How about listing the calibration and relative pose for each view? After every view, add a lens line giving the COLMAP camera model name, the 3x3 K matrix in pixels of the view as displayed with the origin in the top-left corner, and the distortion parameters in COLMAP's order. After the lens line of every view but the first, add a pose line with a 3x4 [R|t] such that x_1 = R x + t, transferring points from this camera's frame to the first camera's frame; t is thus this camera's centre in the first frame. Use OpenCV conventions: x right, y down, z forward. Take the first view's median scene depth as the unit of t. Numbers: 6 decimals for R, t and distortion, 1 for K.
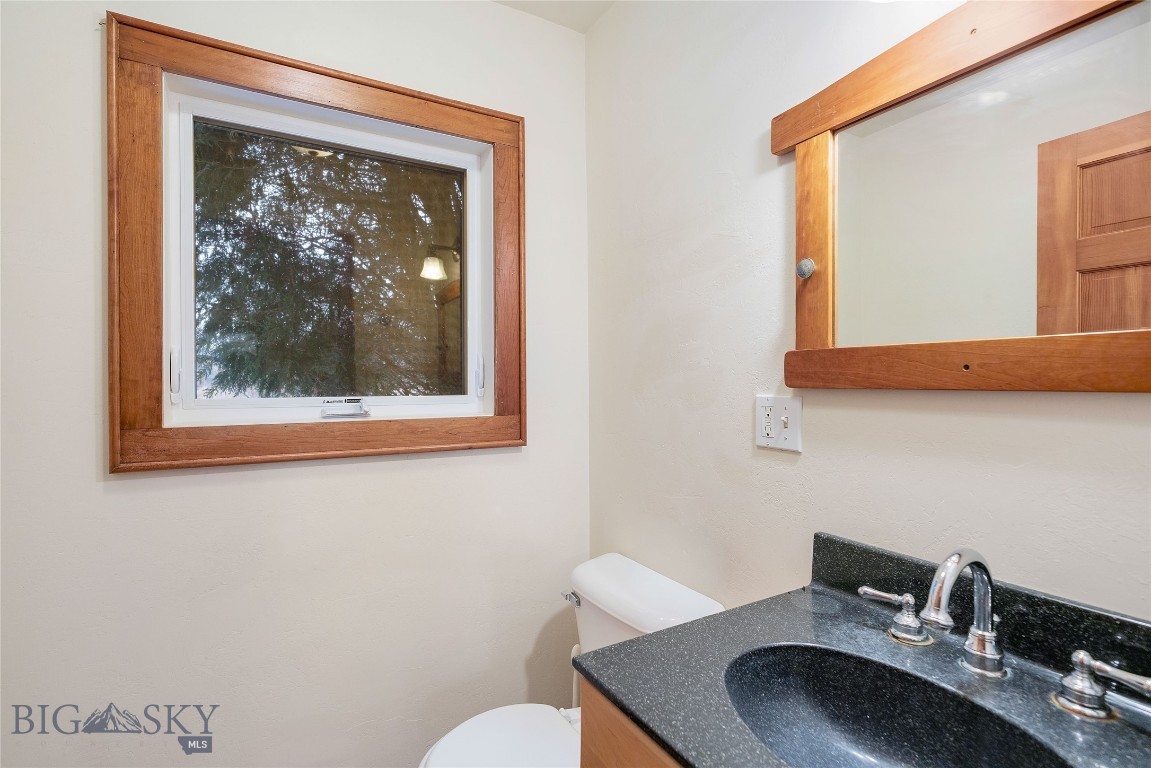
lens RADIAL K [[547.3, 0, 583.5], [0, 547.3, 381.8], [0, 0, 1]] dist [0.000973, 0.000404]
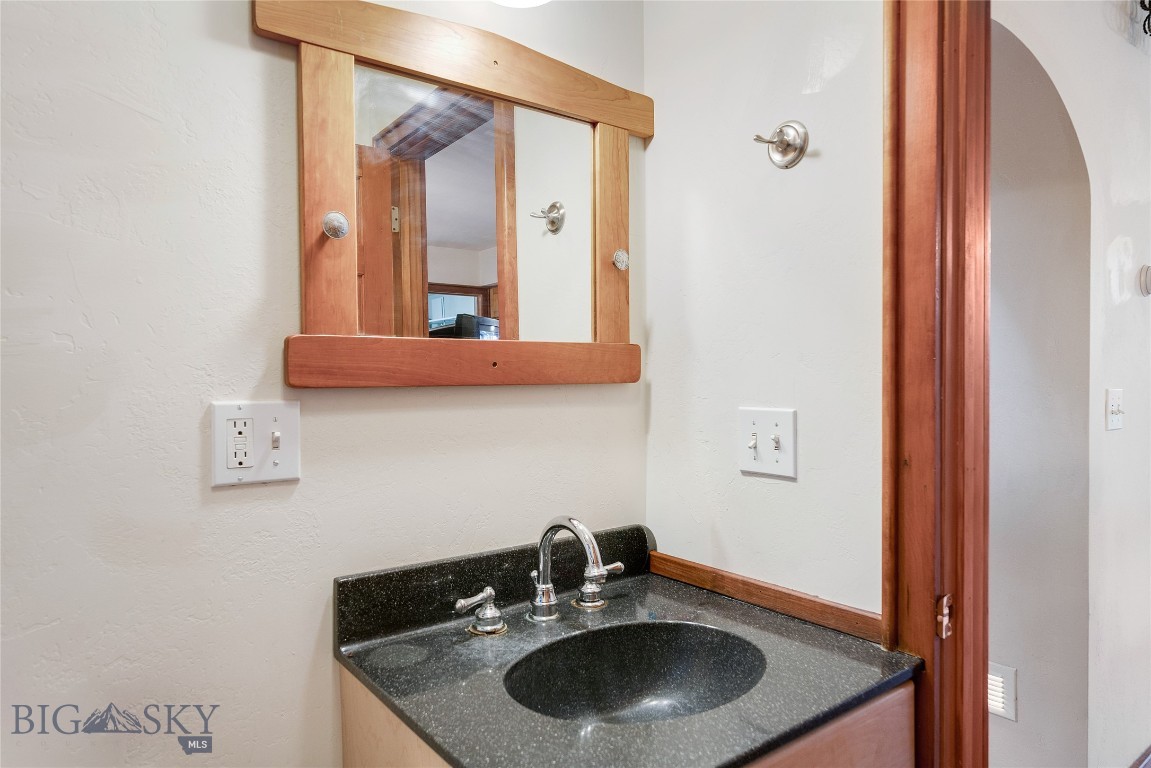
lens RADIAL K [[697.3, 0, 575.5], [0, 697.3, 384.0], [0, 0, 1]] dist [0.002770, 0.000430]
pose [[-0.116435, -0.008672, 0.993160, -0.559879], [0.006853, 0.999931, 0.009535, -0.000358], [-0.993175, 0.007917, -0.116368, 0.781539]]
